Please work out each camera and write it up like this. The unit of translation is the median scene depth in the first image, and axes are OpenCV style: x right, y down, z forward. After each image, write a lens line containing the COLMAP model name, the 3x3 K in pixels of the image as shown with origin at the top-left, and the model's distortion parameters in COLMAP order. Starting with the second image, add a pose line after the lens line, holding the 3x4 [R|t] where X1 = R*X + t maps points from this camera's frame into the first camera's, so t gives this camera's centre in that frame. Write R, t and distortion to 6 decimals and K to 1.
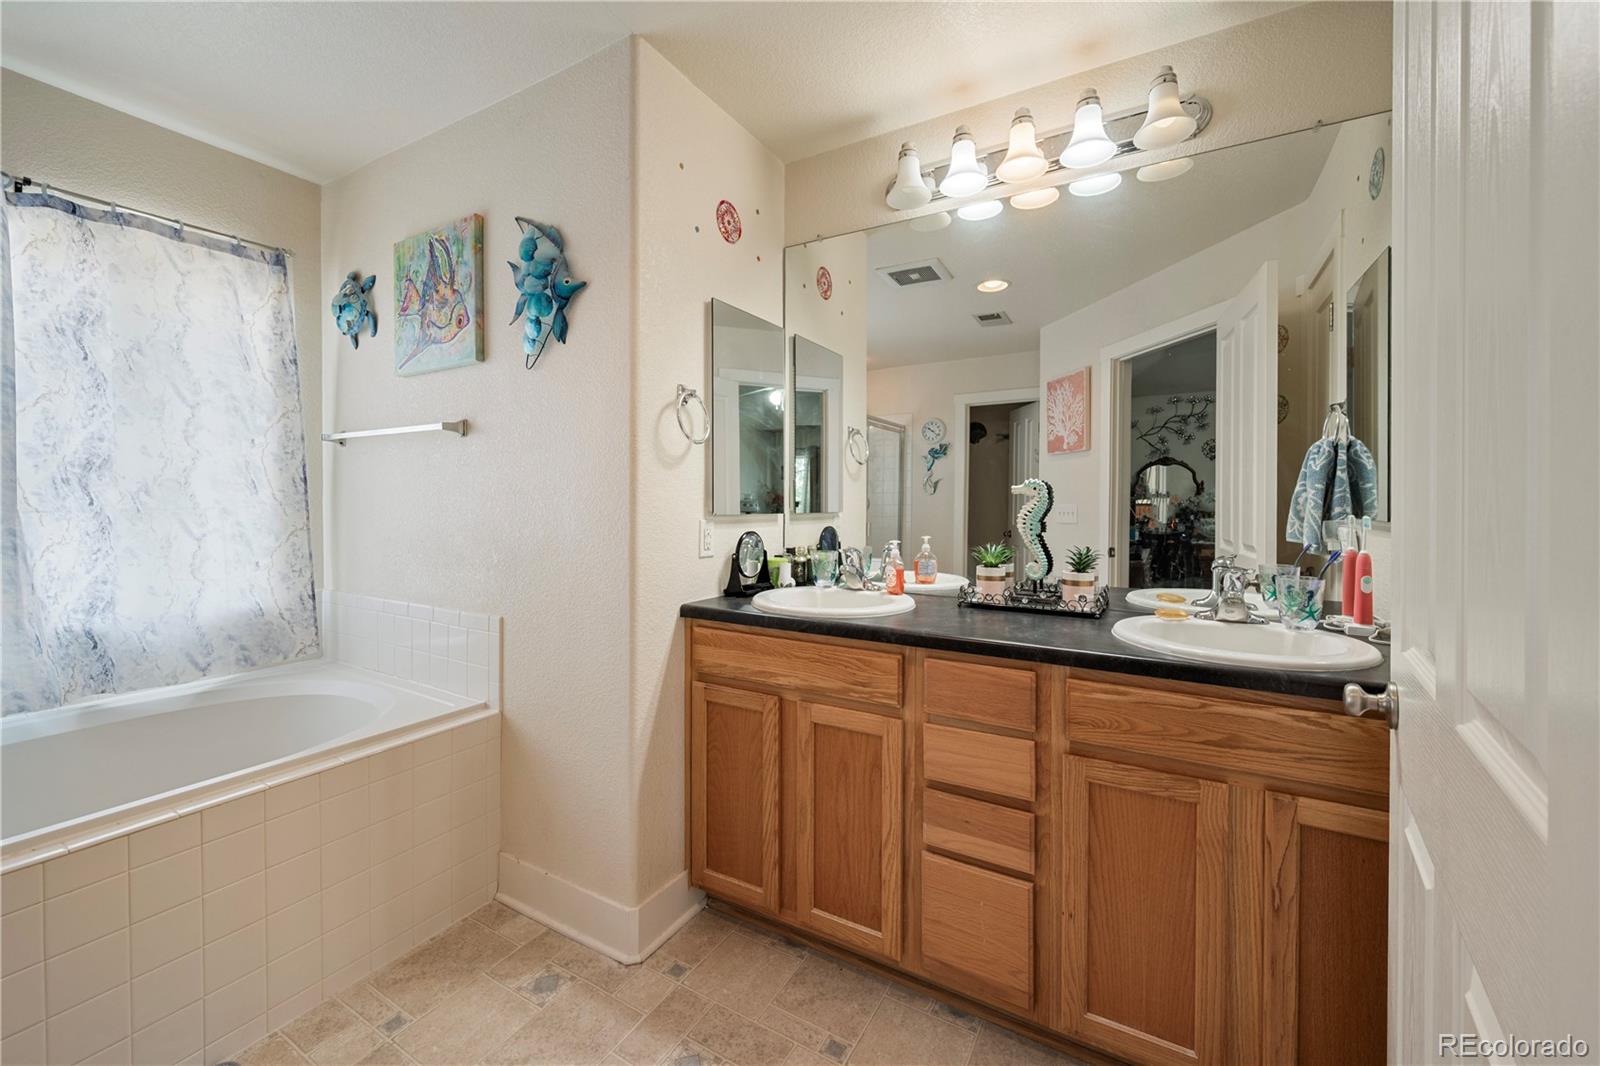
lens RADIAL K [[639.0, 0, 798.9], [0, 639.0, 505.0], [0, 0, 1]] dist [-0.004445, 0.000418]
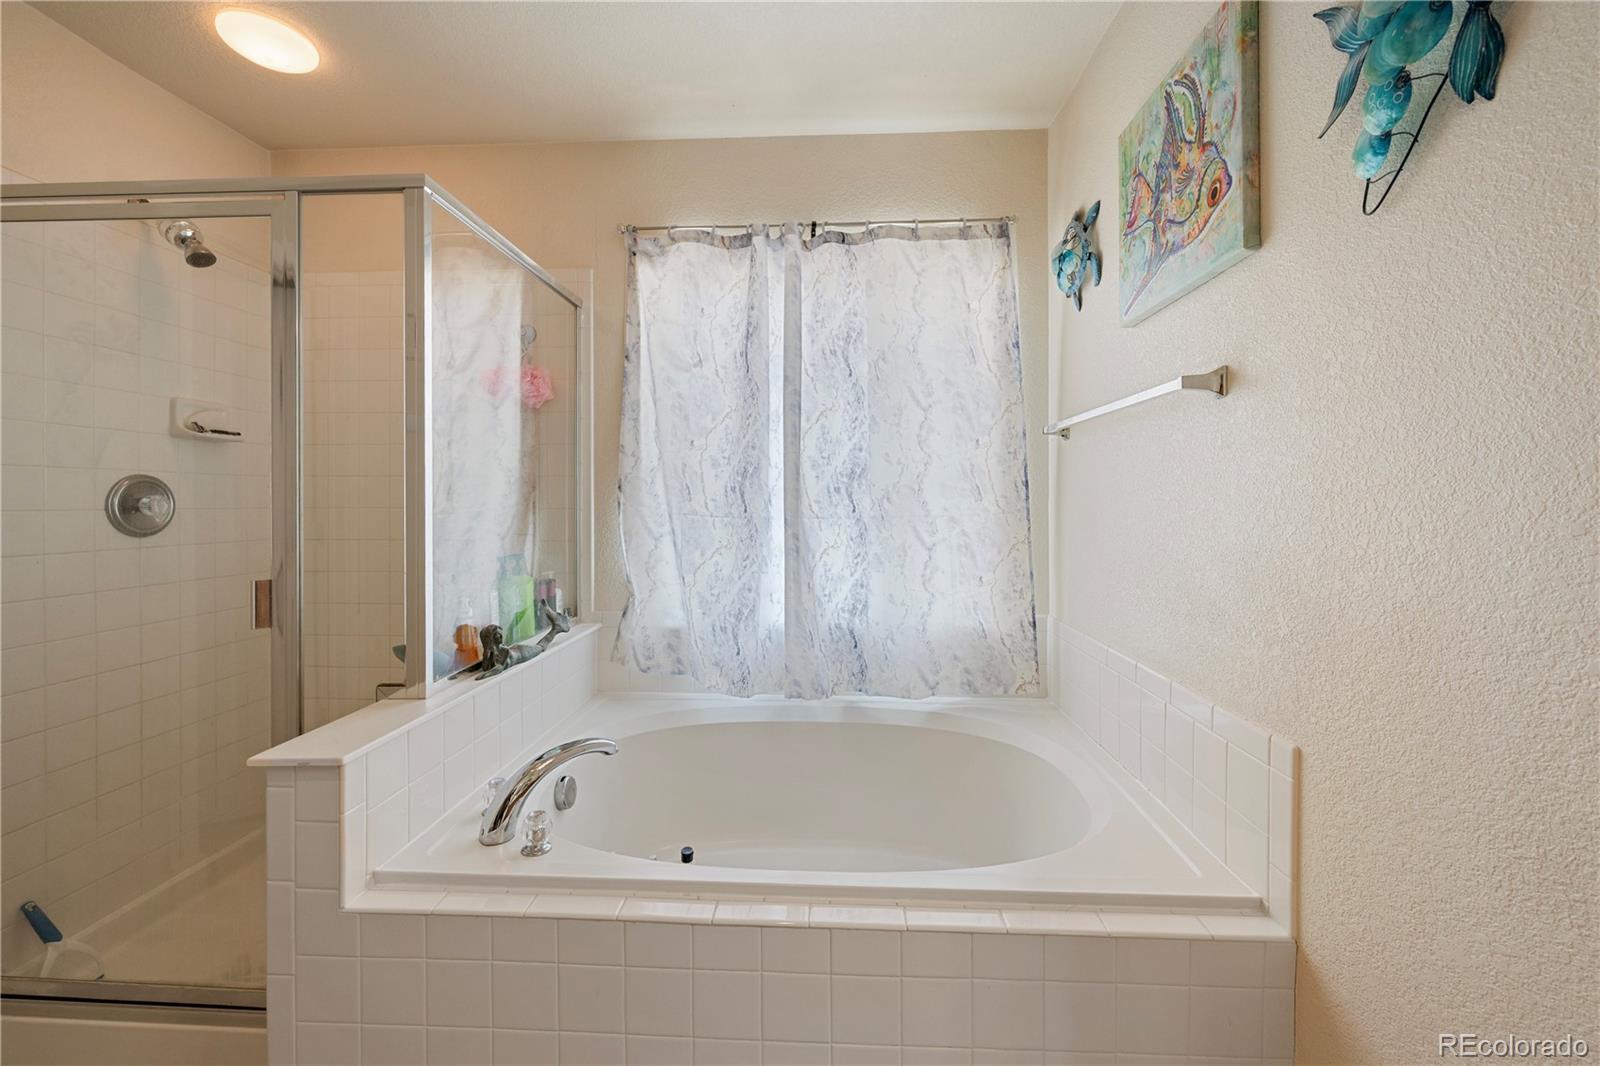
lens RADIAL K [[639.0, 0, 801.3], [0, 639.0, 505.5], [0, 0, 1]] dist [-0.004445, 0.000418]
pose [[0.460005, -0.000447, -0.887916, -0.195736], [-0.006616, 0.999970, -0.003931, -0.005860], [0.887892, 0.007683, 0.459988, 0.412023]]
